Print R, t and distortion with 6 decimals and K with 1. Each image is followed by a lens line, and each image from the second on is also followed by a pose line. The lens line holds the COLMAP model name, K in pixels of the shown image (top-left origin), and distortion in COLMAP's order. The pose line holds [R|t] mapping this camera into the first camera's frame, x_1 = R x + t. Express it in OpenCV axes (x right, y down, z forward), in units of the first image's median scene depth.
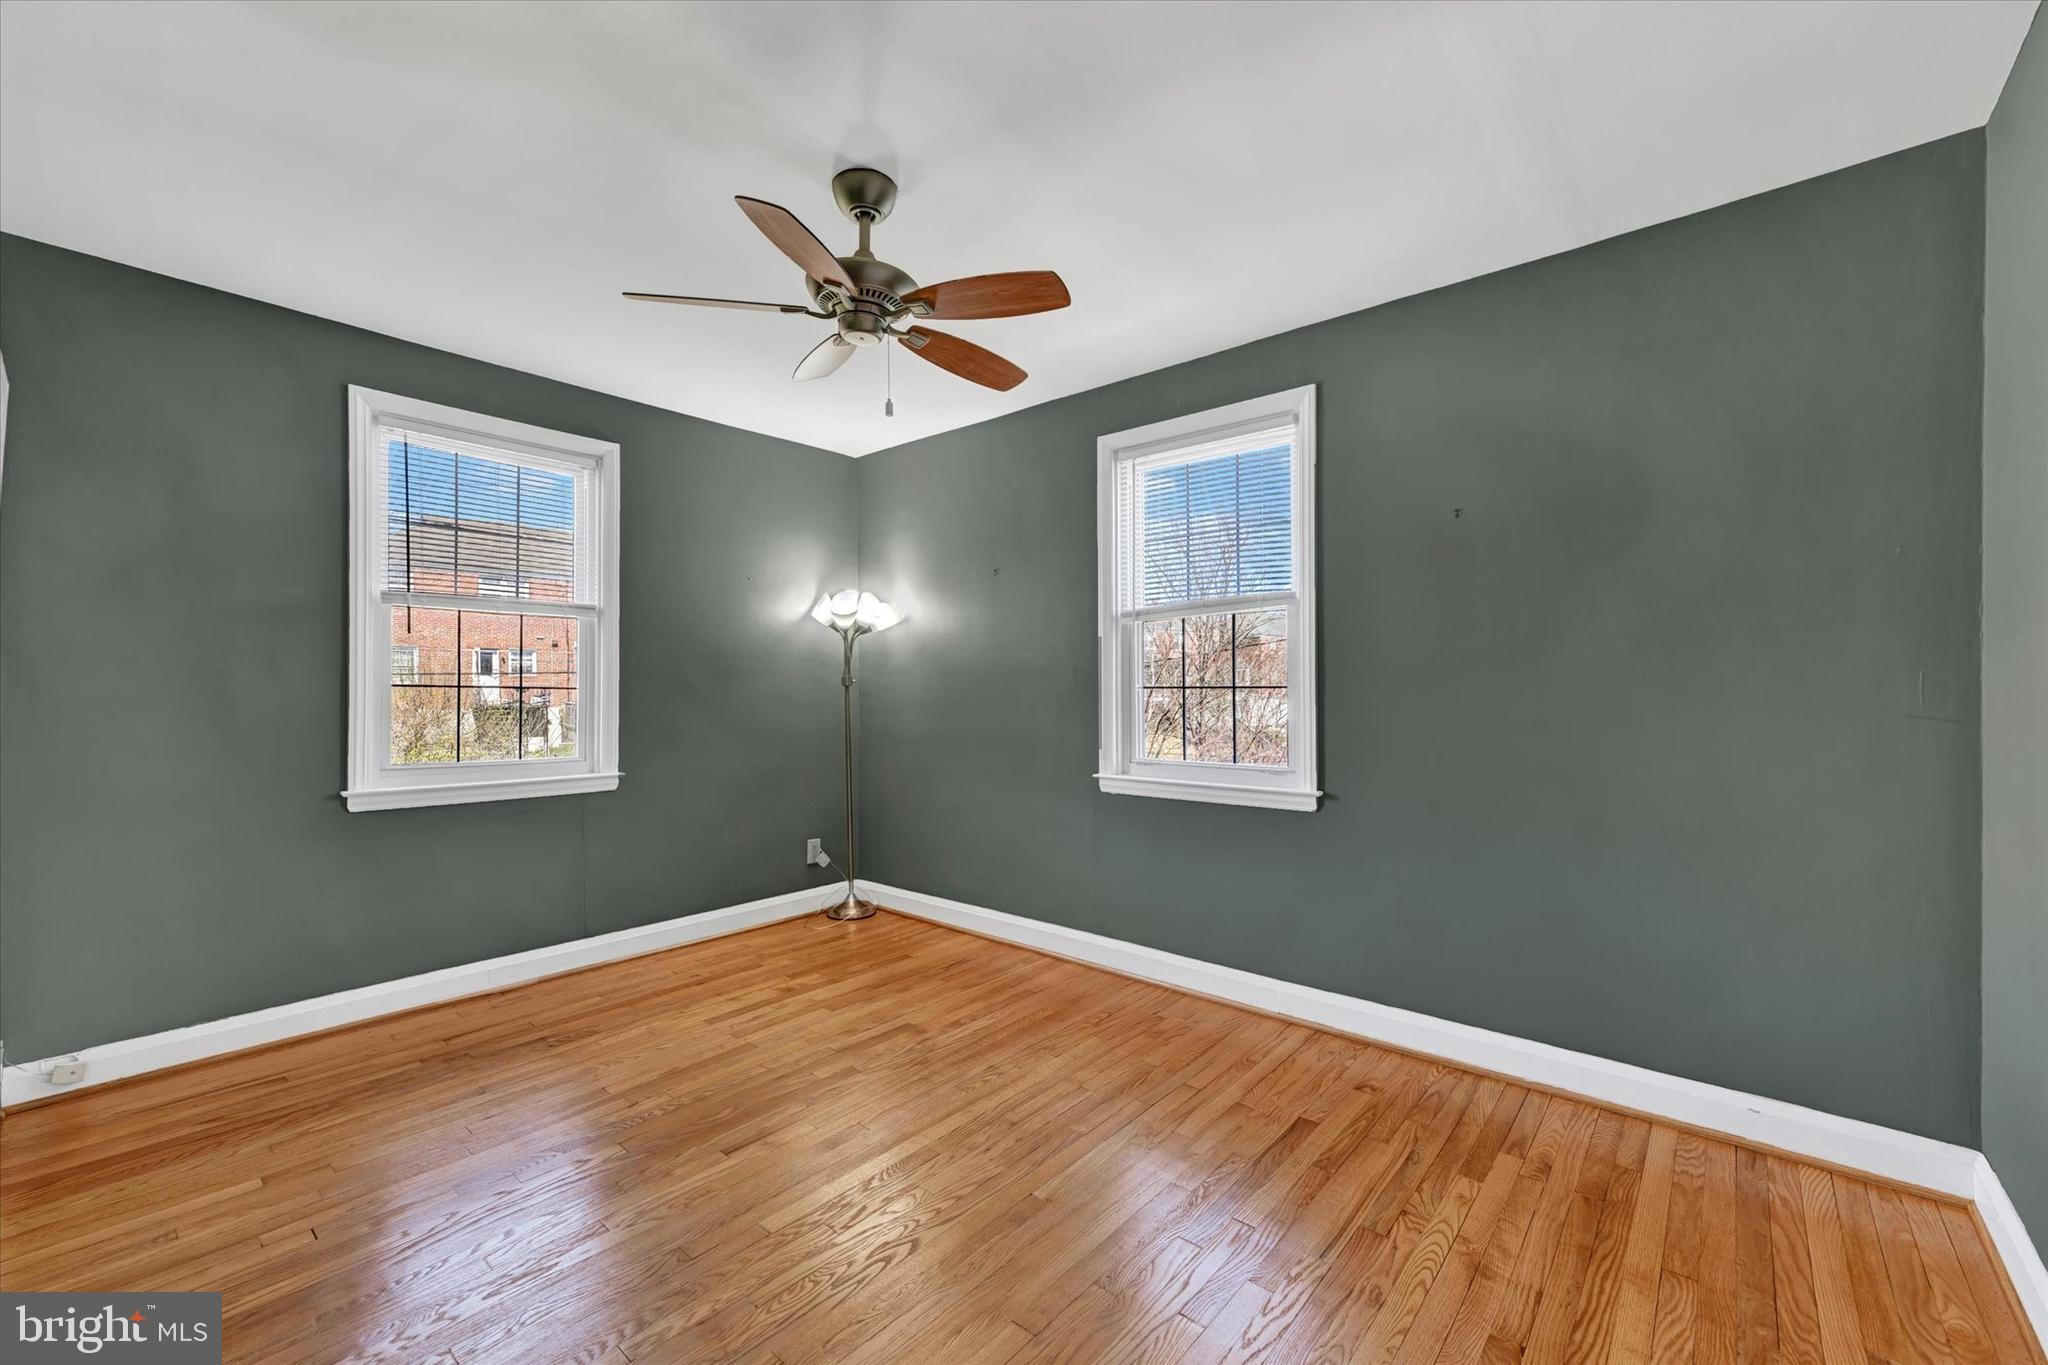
lens RADIAL K [[830.3, 0, 1018.5], [0, 830.3, 680.9], [0, 0, 1]] dist [-0.000143, 0.000290]
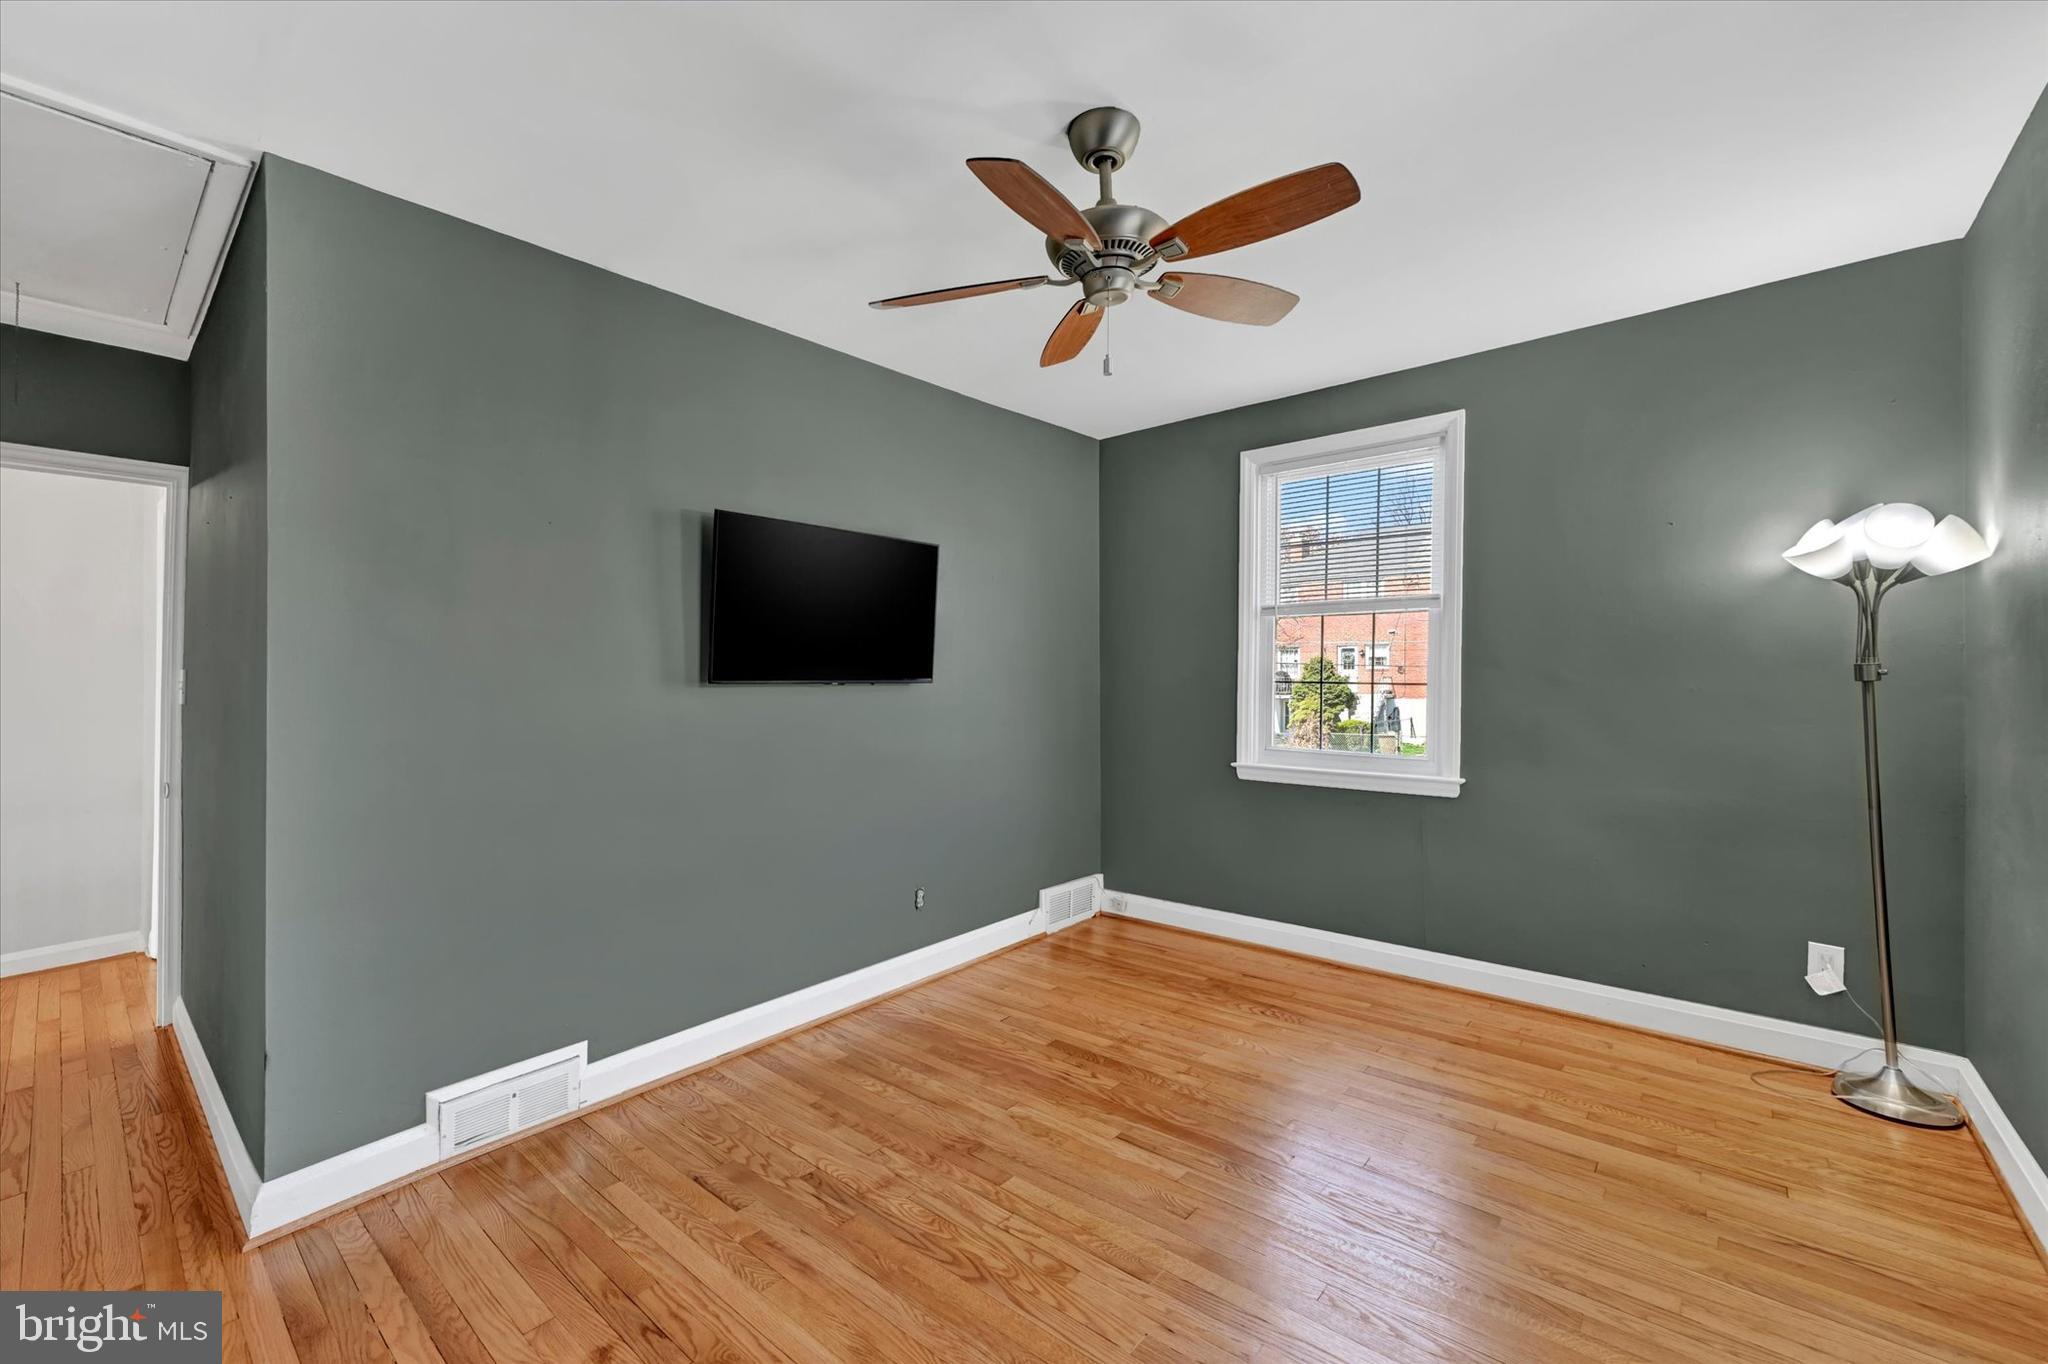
lens RADIAL K [[830.3, 0, 1021.8], [0, 830.3, 688.1], [0, 0, 1]] dist [-0.000143, 0.000290]
pose [[0.018919, 0.006821, -0.999798, 0.436268], [0.001521, 0.999975, 0.006851, 0.005480], [0.999820, -0.001650, 0.018908, 0.562222]]
